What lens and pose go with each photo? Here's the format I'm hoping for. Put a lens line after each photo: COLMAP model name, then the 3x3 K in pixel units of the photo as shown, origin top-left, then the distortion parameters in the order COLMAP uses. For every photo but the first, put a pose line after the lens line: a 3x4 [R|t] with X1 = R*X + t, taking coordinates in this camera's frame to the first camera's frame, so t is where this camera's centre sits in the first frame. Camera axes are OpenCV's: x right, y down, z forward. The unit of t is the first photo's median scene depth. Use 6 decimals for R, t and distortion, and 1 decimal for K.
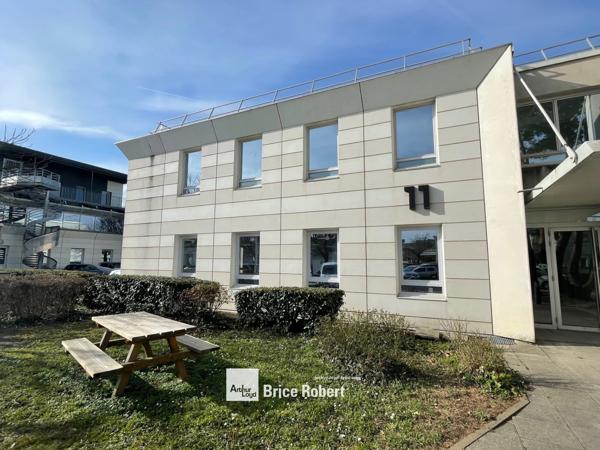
lens RADIAL K [[308.5, 0, 301.0], [0, 308.5, 221.7], [0, 0, 1]] dist [0.000051, 0.001398]
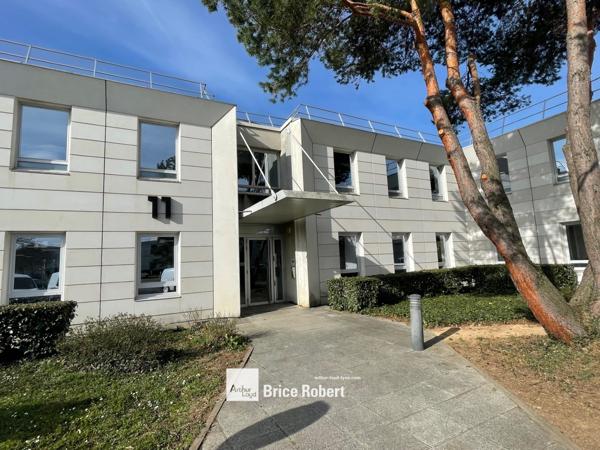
lens RADIAL K [[308.5, 0, 301.0], [0, 308.5, 221.7], [0, 0, 1]] dist [0.000051, 0.001398]
pose [[0.589684, 0.066723, 0.804873, -0.212141], [-0.052672, 0.997637, -0.044113, -0.004334], [-0.805914, -0.016382, 0.591806, -0.063347]]
